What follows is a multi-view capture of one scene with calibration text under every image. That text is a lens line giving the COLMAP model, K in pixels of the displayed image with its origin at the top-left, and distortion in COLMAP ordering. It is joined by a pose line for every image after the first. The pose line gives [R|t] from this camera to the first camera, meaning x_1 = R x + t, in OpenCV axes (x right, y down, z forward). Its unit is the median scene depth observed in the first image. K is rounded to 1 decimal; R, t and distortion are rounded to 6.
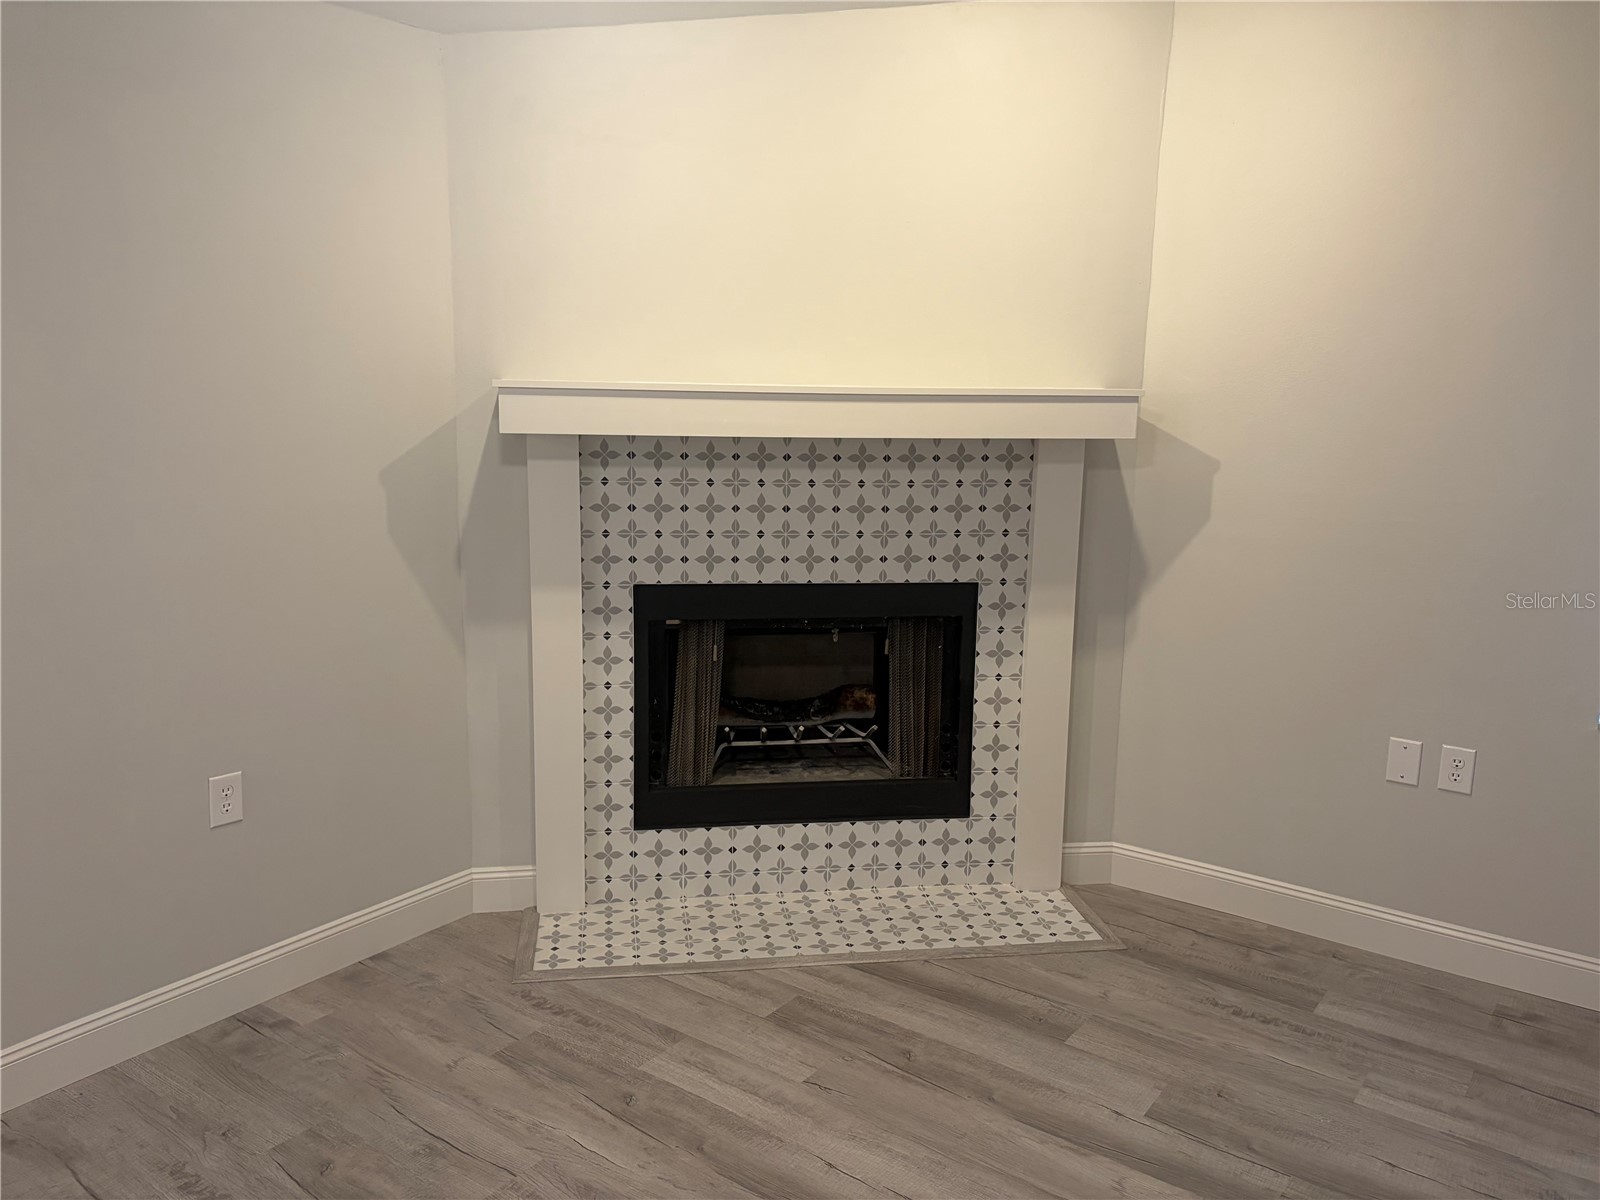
lens RADIAL K [[1210.9, 0, 836.3], [0, 1210.9, 541.2], [0, 0, 1]] dist [0.022698, -0.032699]
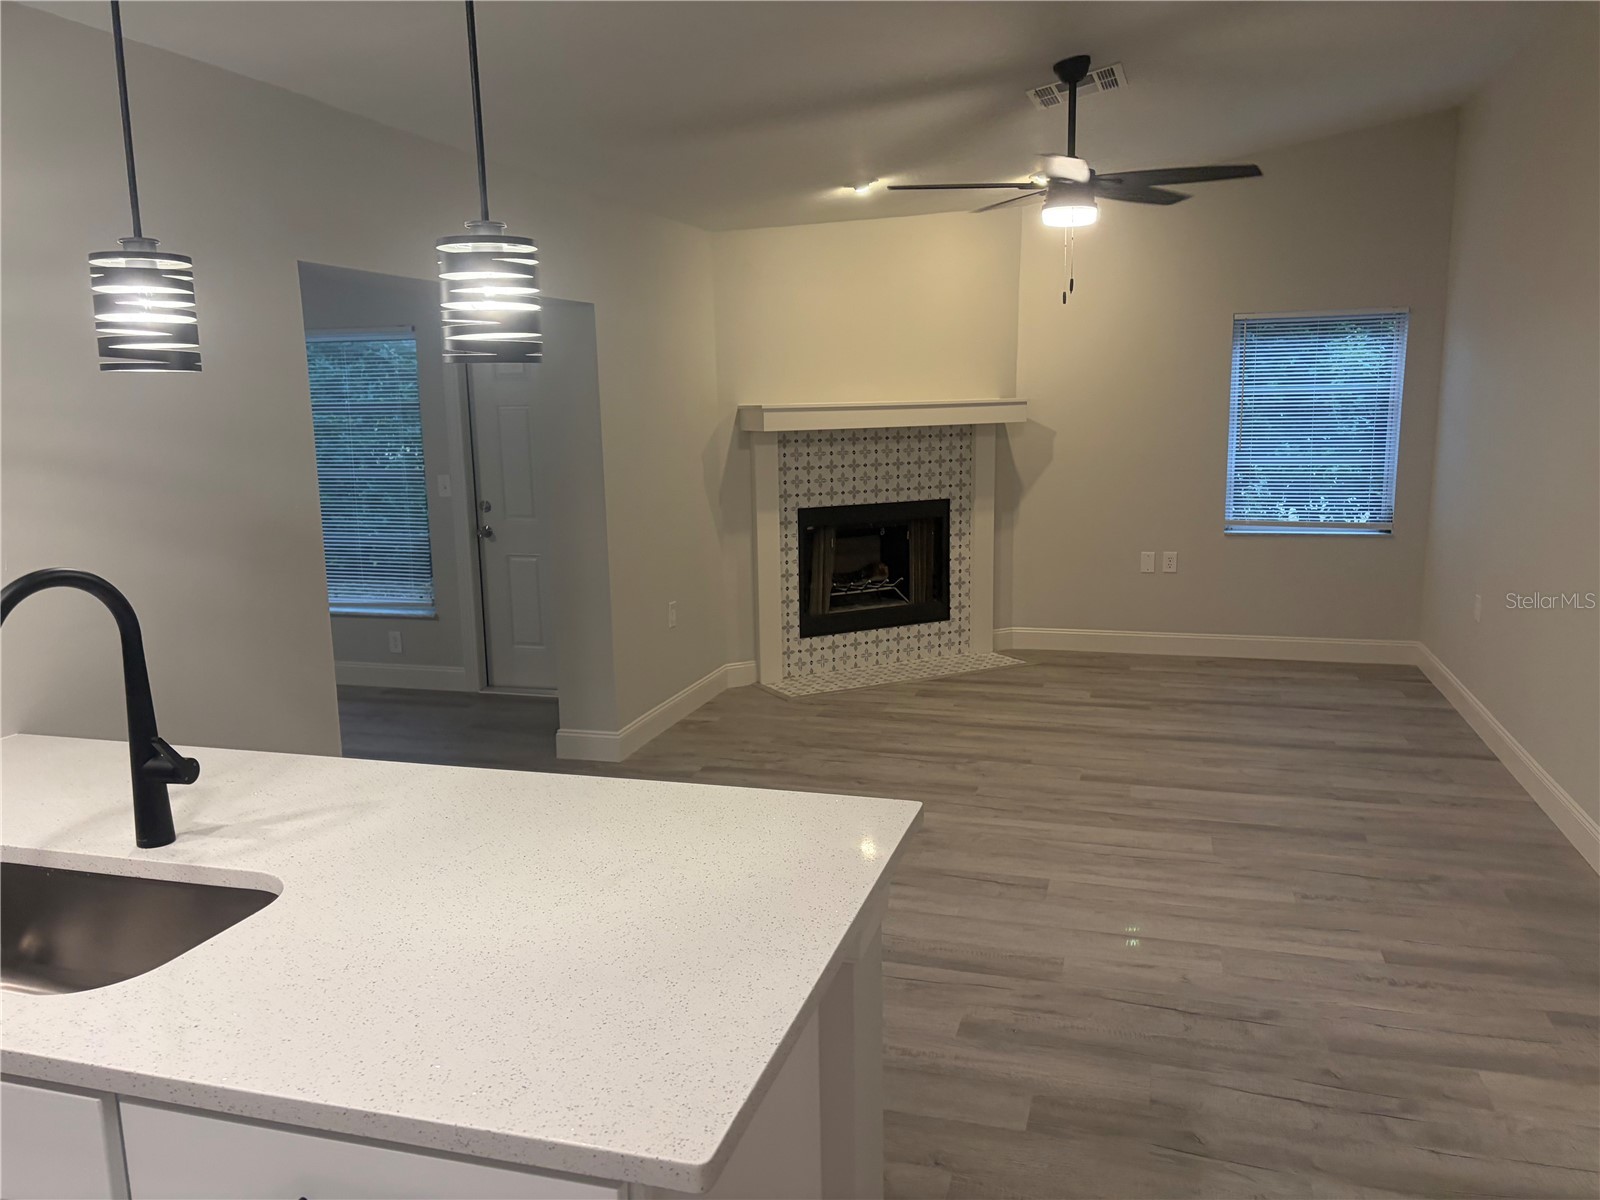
lens RADIAL K [[1210.9, 0, 805.5], [0, 1210.9, 603.4], [0, 0, 1]] dist [0.022698, -0.032699]
pose [[0.942902, -0.091385, 0.320287, -0.768737], [0.082571, 0.995740, 0.041023, 0.105542], [-0.322672, -0.012234, 0.946432, -0.815746]]
